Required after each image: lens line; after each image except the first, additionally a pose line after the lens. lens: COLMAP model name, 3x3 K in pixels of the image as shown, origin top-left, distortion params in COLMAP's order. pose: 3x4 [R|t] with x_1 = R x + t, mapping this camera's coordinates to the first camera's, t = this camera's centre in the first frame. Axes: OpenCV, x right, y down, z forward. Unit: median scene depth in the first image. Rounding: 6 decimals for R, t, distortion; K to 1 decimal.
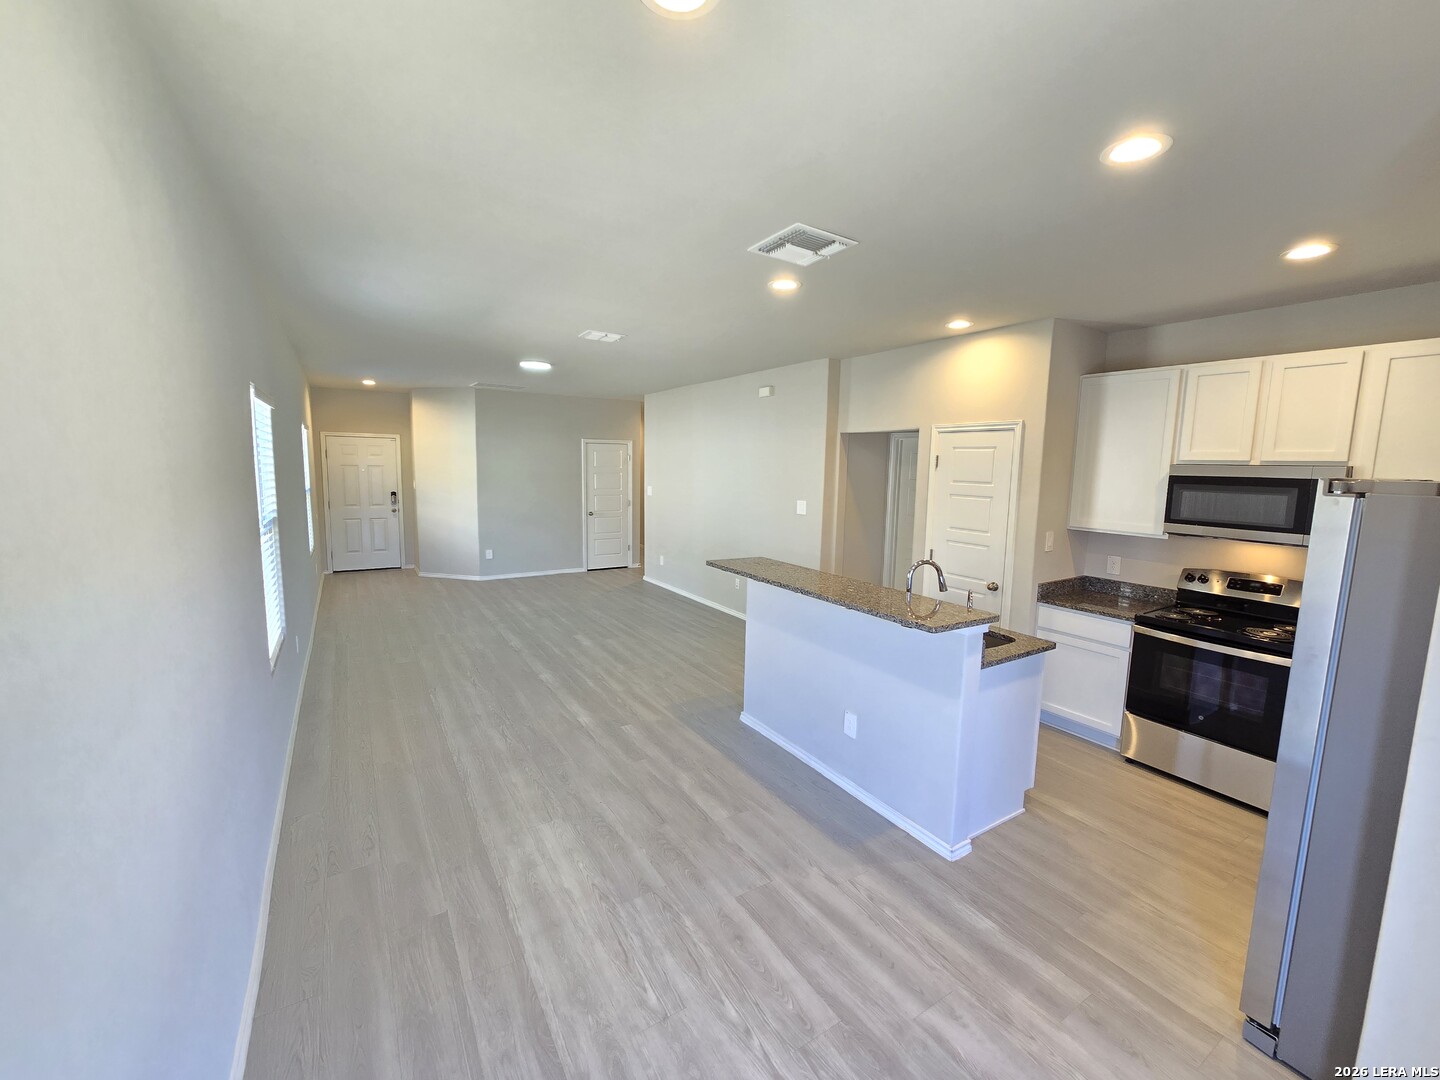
lens RADIAL K [[587.9, 0, 720.0], [0, 587.9, 529.3], [0, 0, 1]] dist [-0.001607, 0.000422]
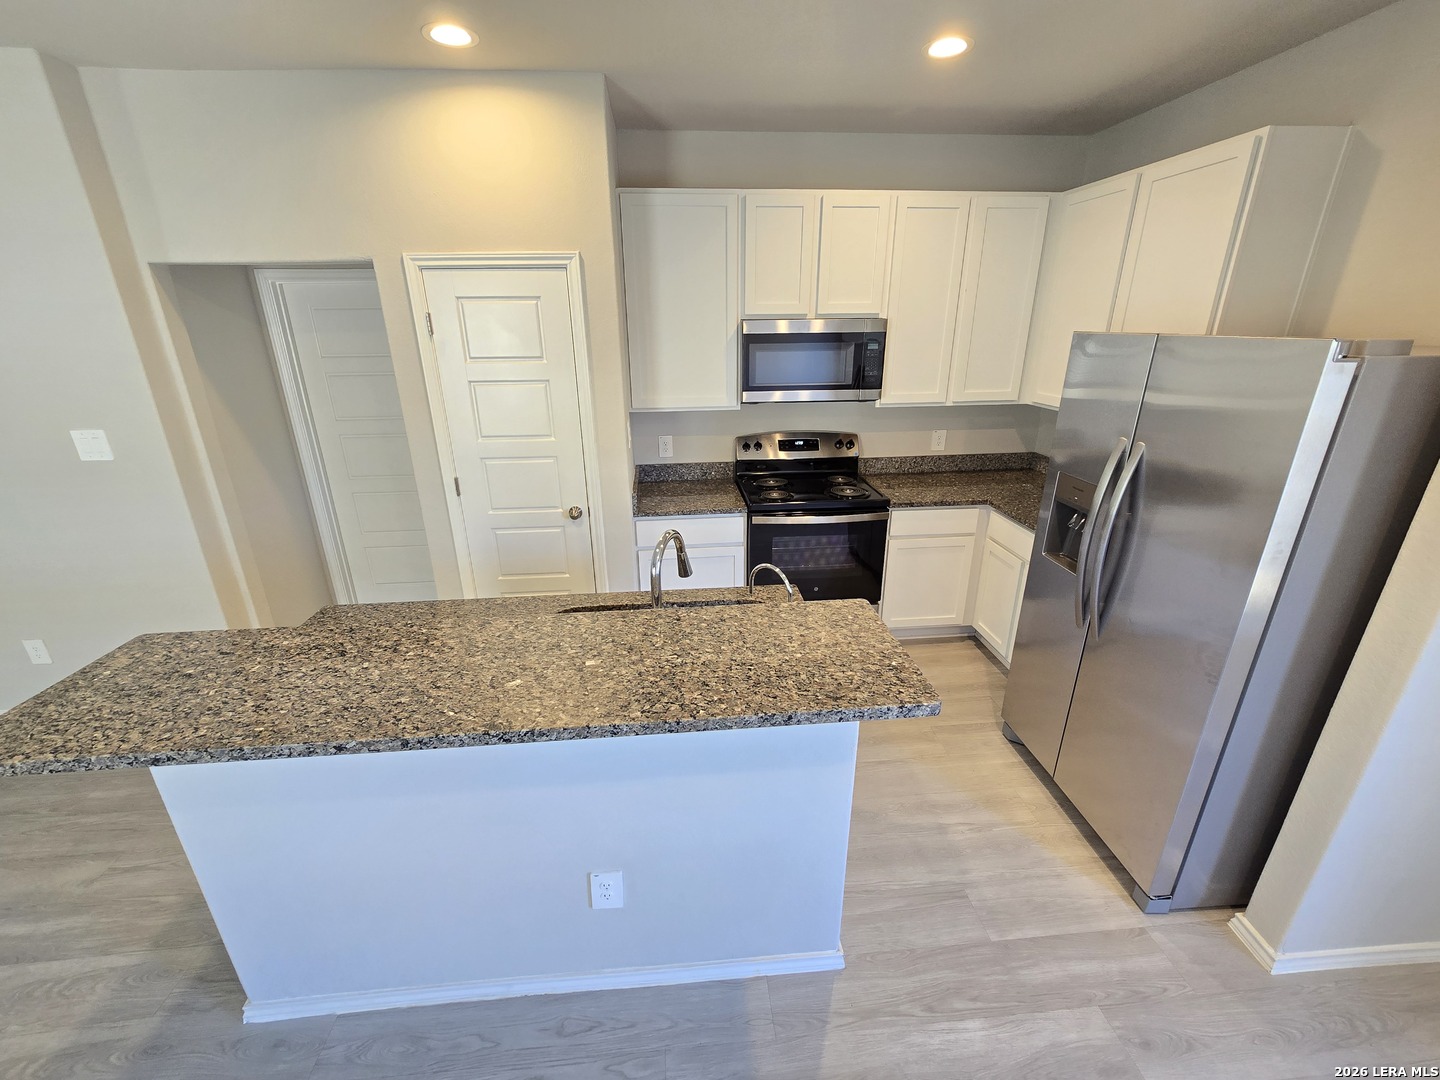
lens RADIAL K [[587.9, 0, 708.8], [0, 587.9, 531.2], [0, 0, 1]] dist [-0.001607, 0.000422]
pose [[0.464443, -0.325571, 0.823587, -0.040367], [0.122581, 0.944655, 0.304304, -0.078241], [-0.877078, -0.040375, 0.478648, 0.569236]]
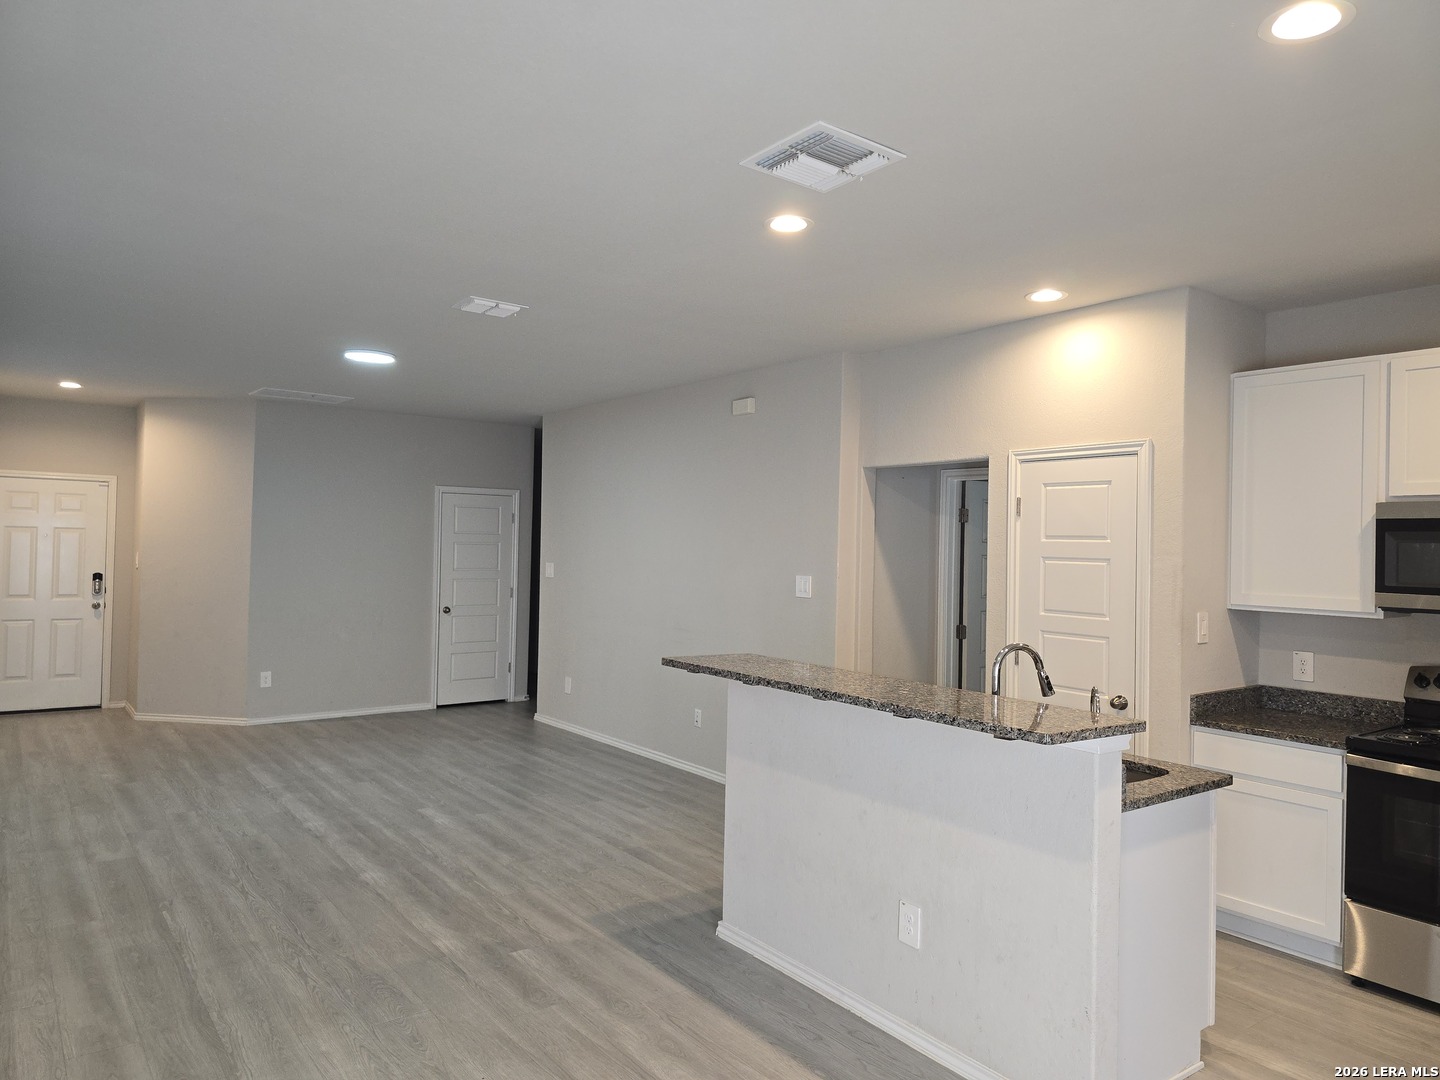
lens RADIAL K [[965.1, 0, 723.3], [0, 965.1, 527.6], [0, 0, 1]] dist [0.066778, -0.068136]
pose [[0.997024, 0.003674, 0.077008, -0.036970], [0.006401, 0.991470, -0.130181, 0.048734], [-0.076829, 0.130286, 0.988495, -0.016053]]
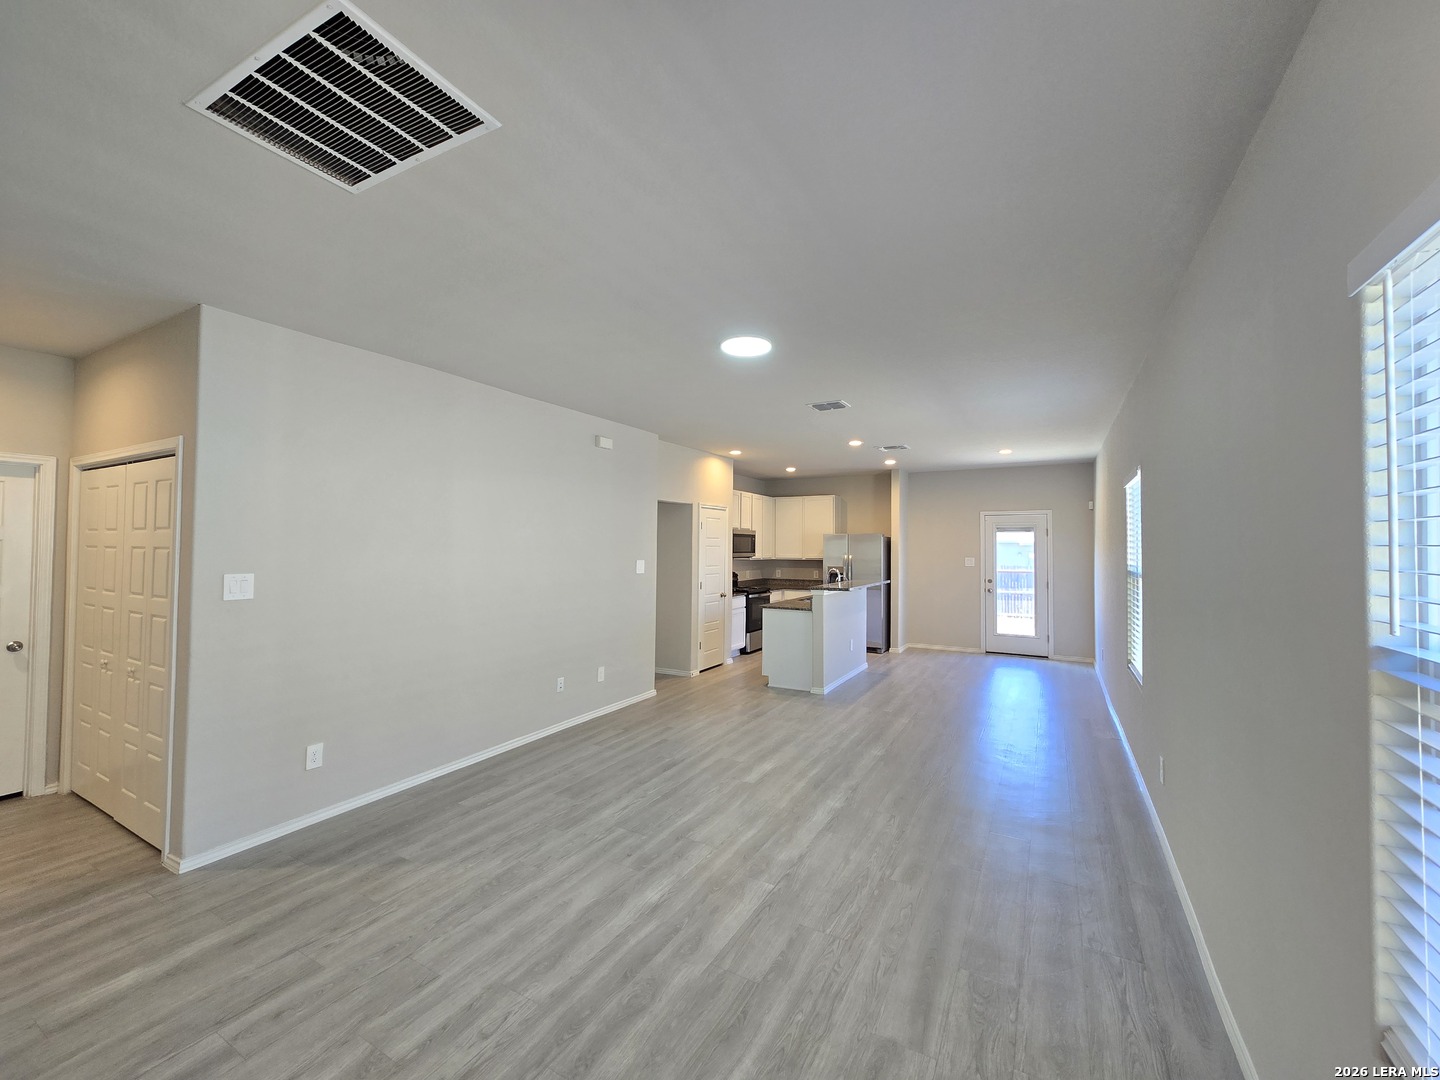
lens RADIAL K [[587.9, 0, 714.3], [0, 587.9, 544.7], [0, 0, 1]] dist [-0.001607, 0.000422]
pose [[-0.465677, -0.019044, 0.884750, -1.212160], [0.086308, 0.994025, 0.066824, -0.193771], [-0.880736, 0.107479, -0.461251, 1.980297]]
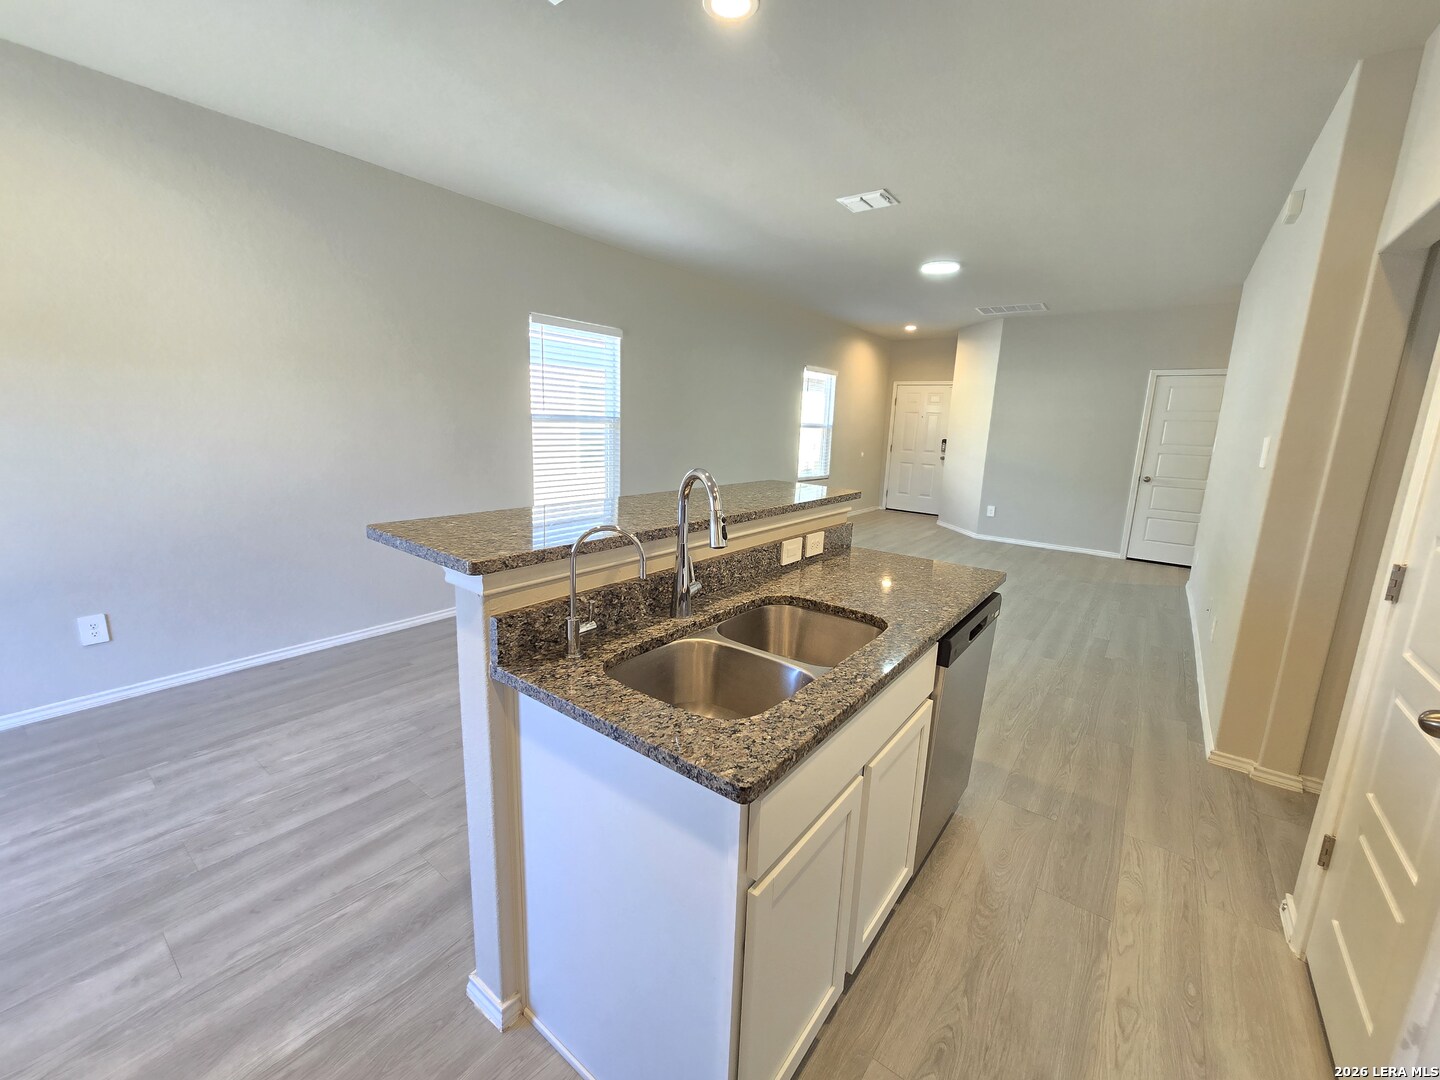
lens RADIAL K [[587.9, 0, 718.8], [0, 587.9, 534.2], [0, 0, 1]] dist [-0.001607, 0.000422]
pose [[0.346535, 0.172518, -0.922036, 0.612490], [-0.134363, 0.981935, 0.133227, 0.029879], [0.928364, 0.077720, 0.363455, 0.667270]]
